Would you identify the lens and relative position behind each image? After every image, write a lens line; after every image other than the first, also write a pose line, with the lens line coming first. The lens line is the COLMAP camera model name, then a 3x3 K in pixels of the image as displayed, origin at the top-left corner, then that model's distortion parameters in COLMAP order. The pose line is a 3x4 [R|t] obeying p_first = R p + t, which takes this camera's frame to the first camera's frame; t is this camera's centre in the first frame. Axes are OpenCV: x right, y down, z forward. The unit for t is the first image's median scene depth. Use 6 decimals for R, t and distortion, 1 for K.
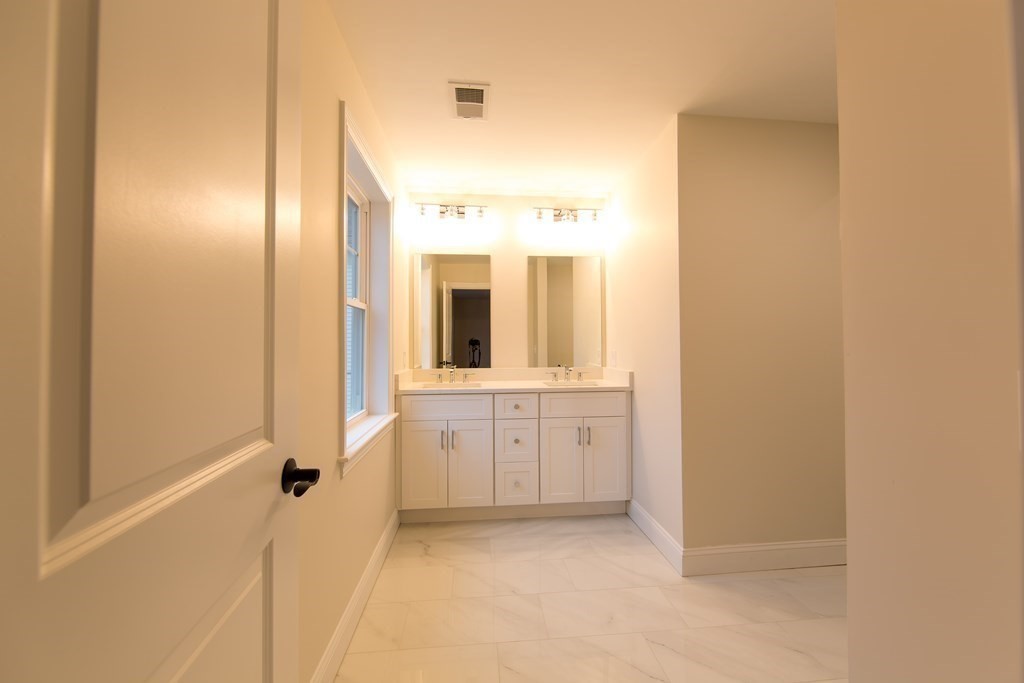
lens RADIAL K [[395.6, 0, 512.7], [0, 395.6, 340.0], [0, 0, 1]] dist [-0.009017, 0.000084]
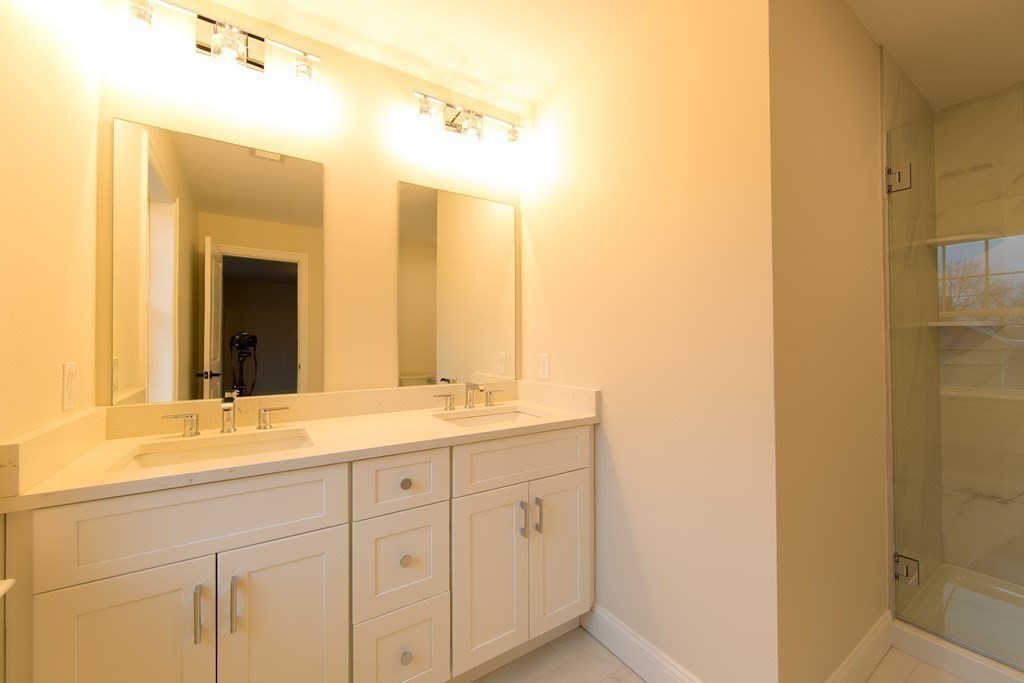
lens RADIAL K [[395.6, 0, 511.3], [0, 395.6, 340.4], [0, 0, 1]] dist [-0.009017, 0.000084]
pose [[0.883686, 0.007006, 0.468028, -0.092446], [-0.008647, 0.999962, 0.001359, 0.004813], [-0.468001, -0.005247, 0.883713, 0.540319]]
